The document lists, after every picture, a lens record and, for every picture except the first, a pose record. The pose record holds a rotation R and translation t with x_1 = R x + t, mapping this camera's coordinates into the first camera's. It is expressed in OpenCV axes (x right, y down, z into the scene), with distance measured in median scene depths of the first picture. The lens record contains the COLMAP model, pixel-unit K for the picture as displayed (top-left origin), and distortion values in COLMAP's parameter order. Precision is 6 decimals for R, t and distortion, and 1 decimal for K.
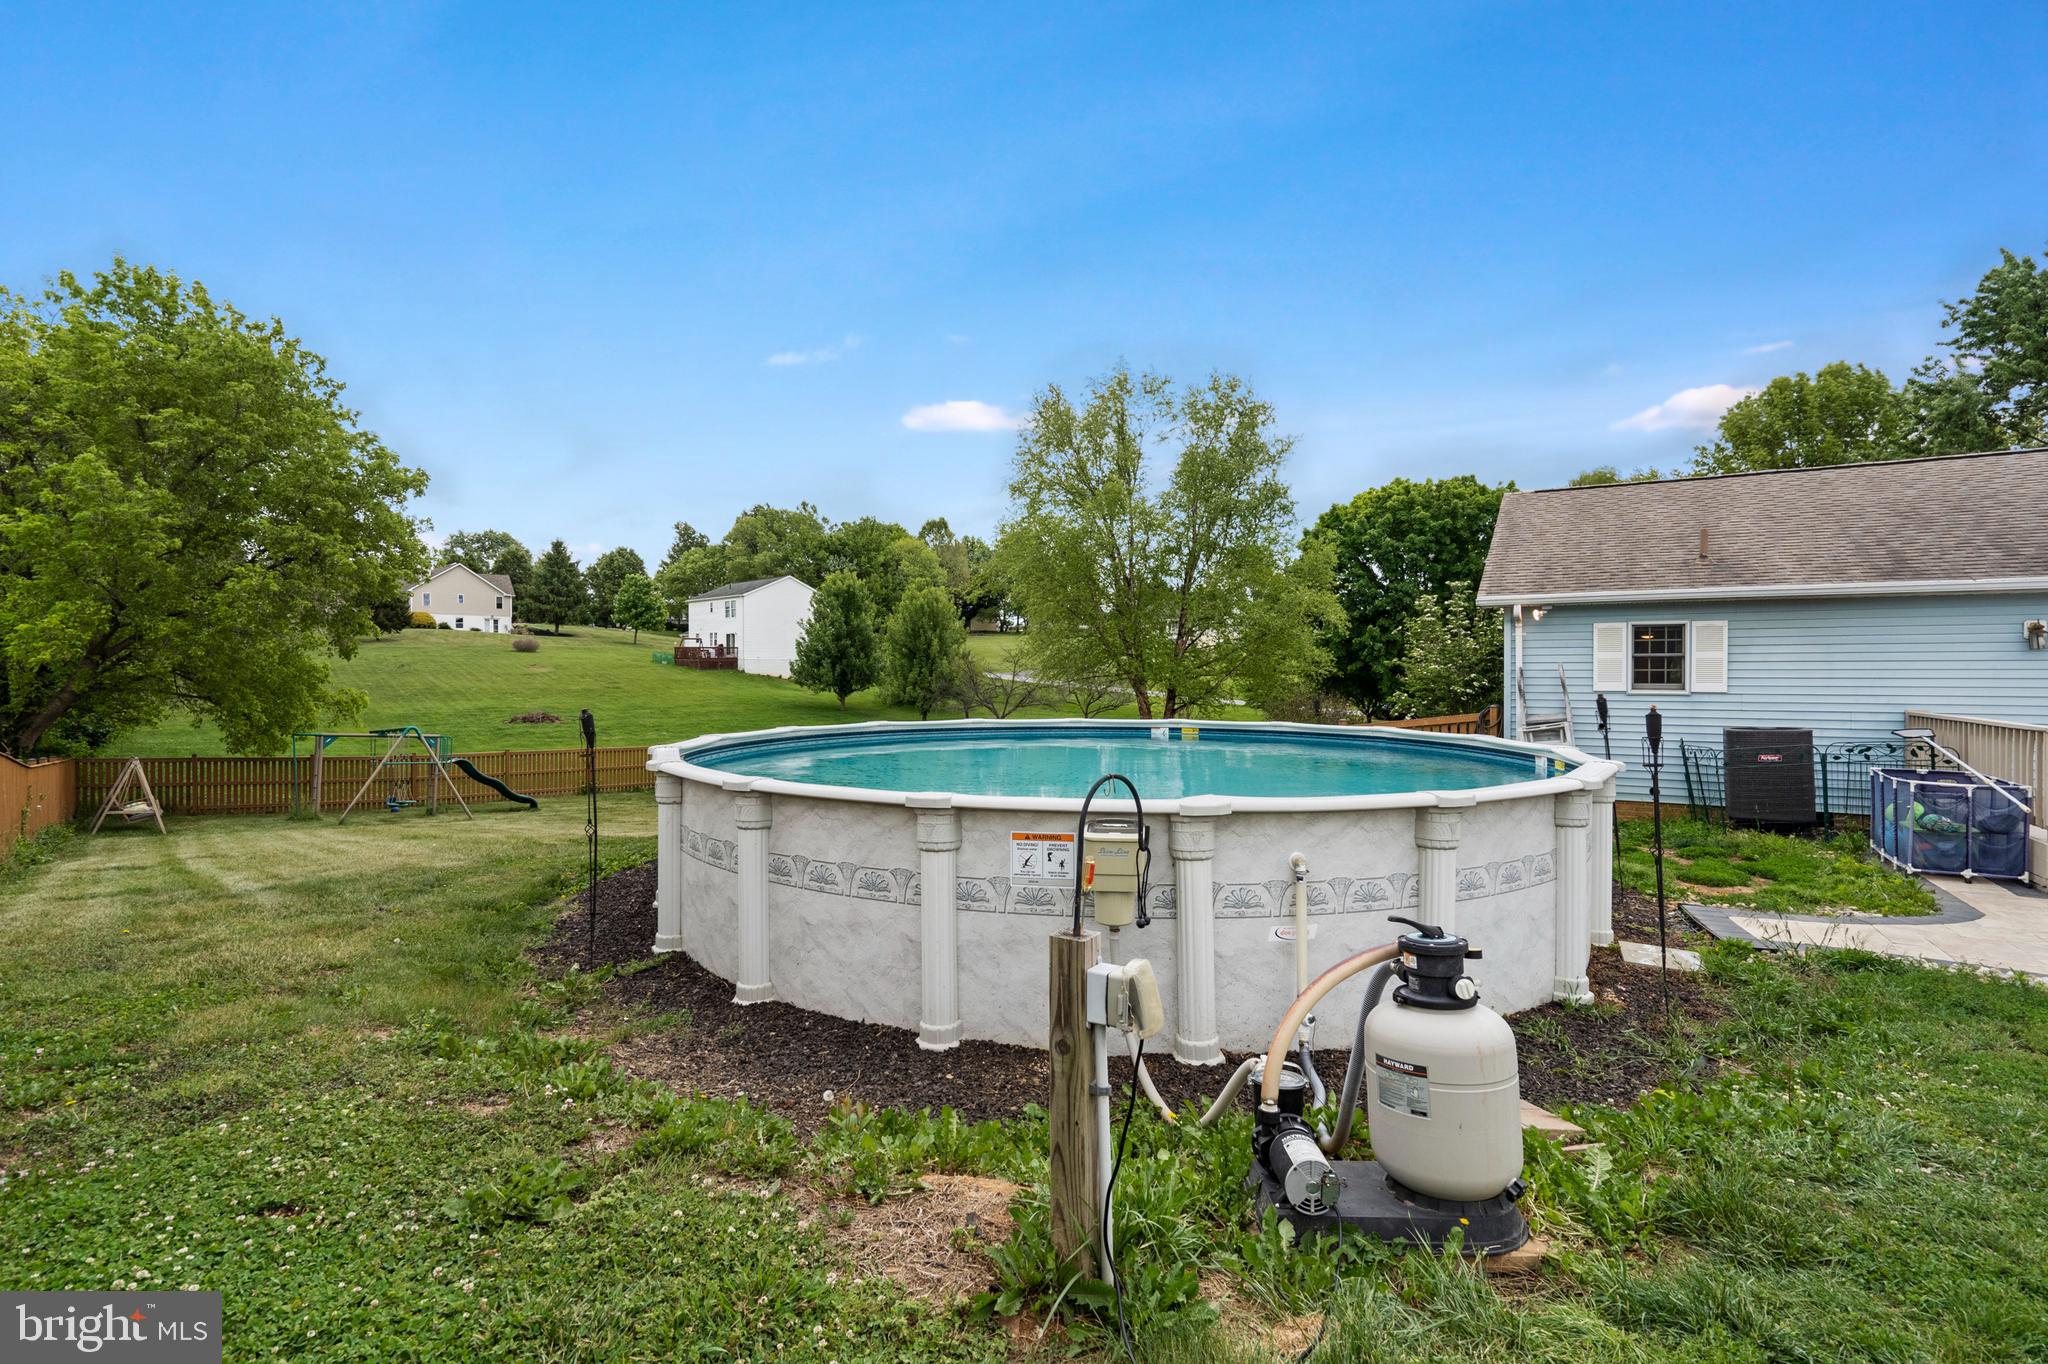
lens RADIAL K [[927.9, 0, 1023.9], [0, 927.9, 677.2], [0, 0, 1]] dist [0.000672, -0.000214]
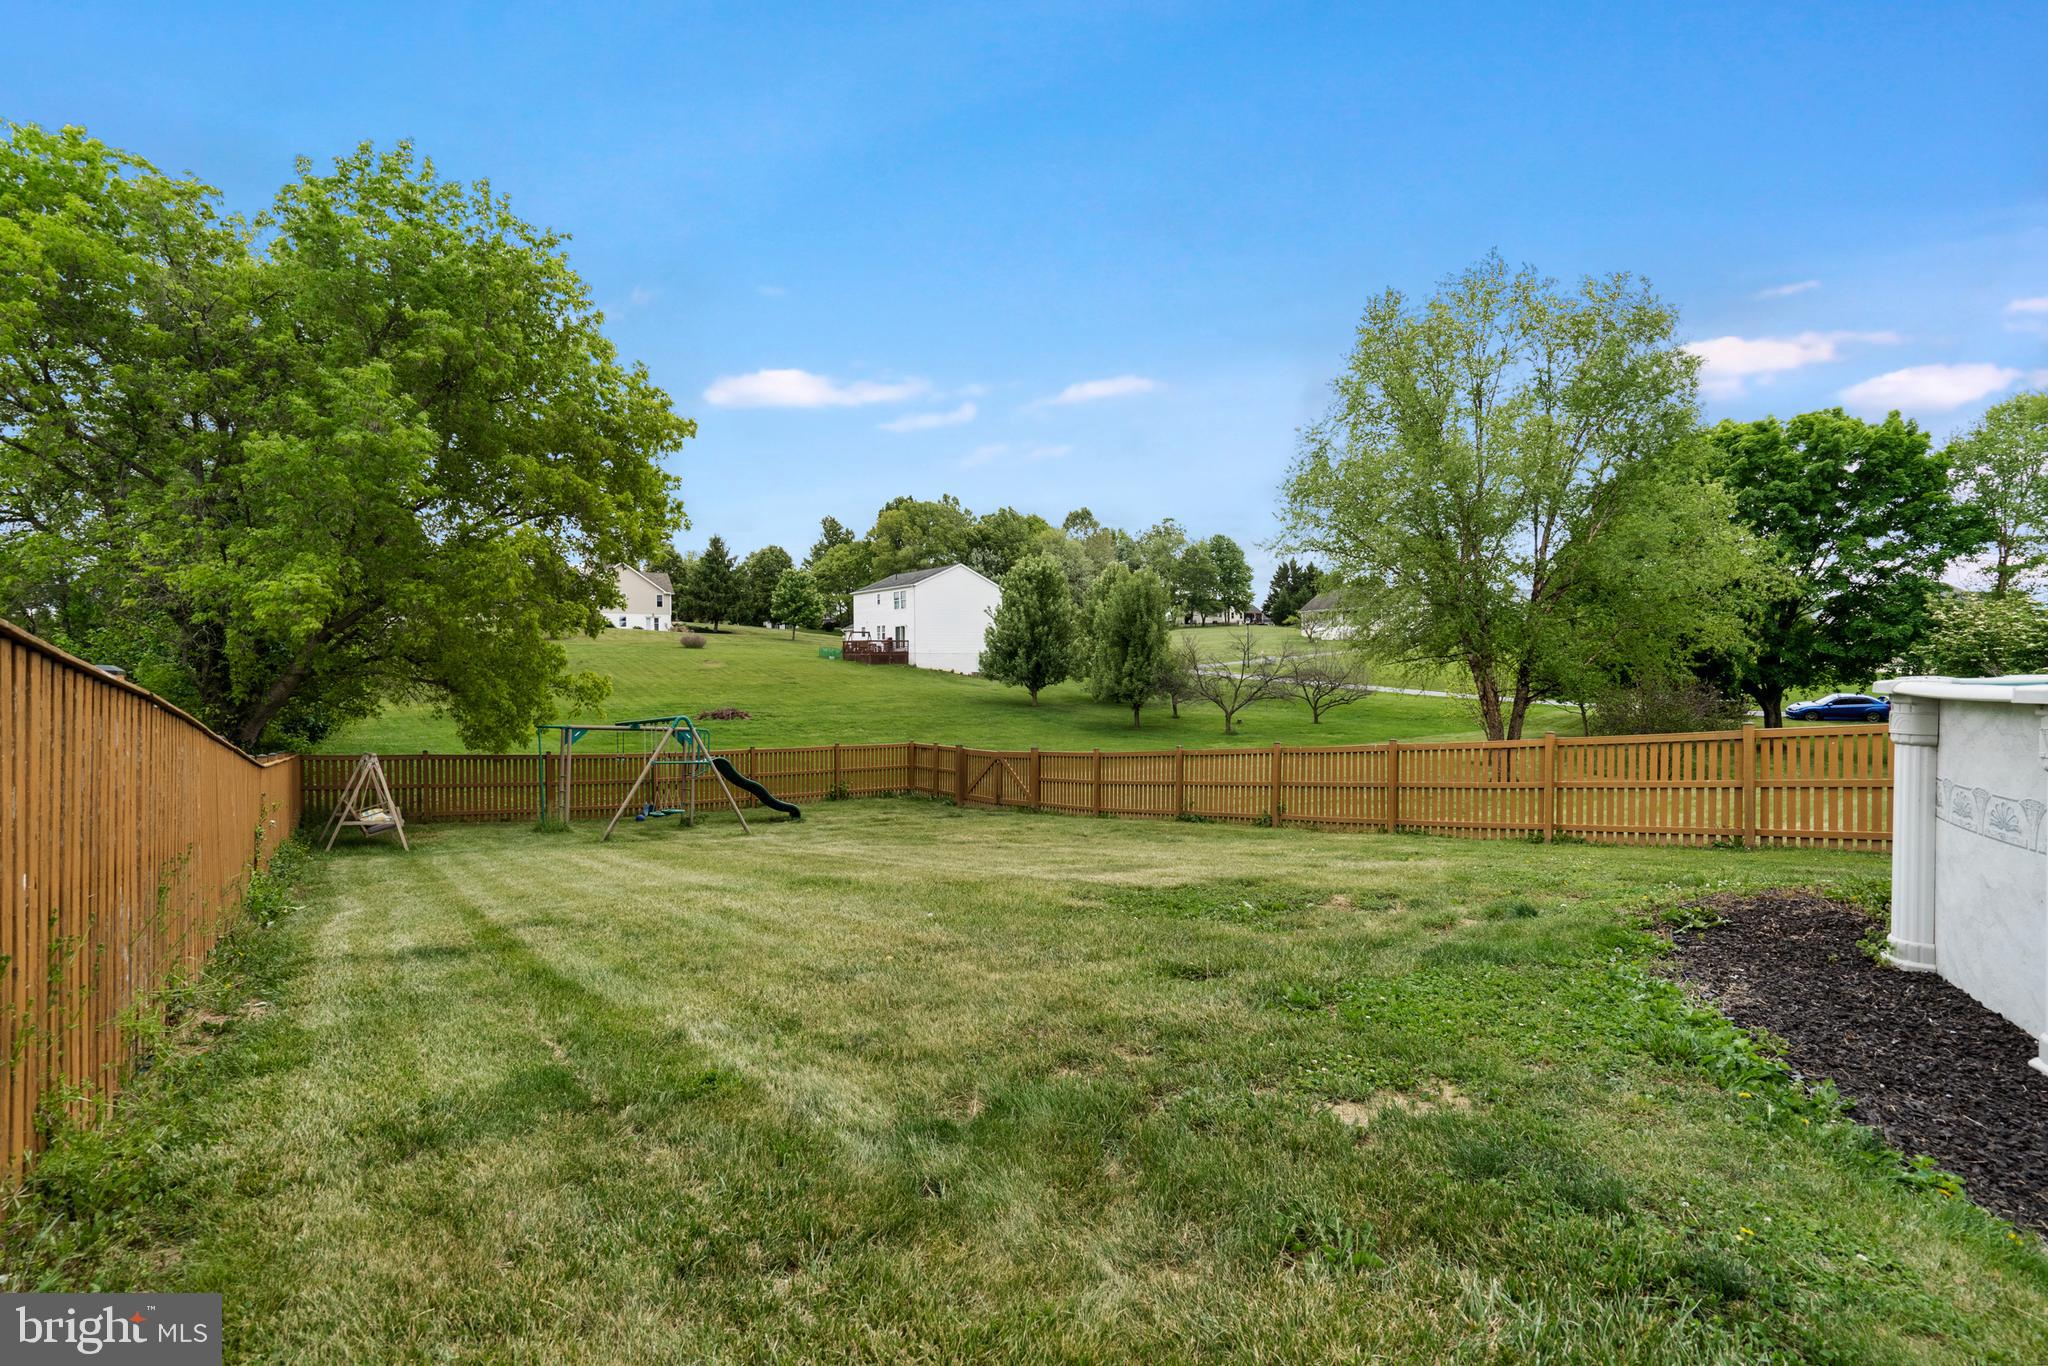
lens RADIAL K [[951.5, 0, 1024.0], [0, 951.5, 683.0], [0, 0, 1]] dist [0.001821, 0.000115]
pose [[0.991288, -0.005768, -0.131584, -0.083043], [0.006680, 0.999957, 0.006488, 0.006832], [0.131541, -0.007310, 0.991284, 0.074414]]
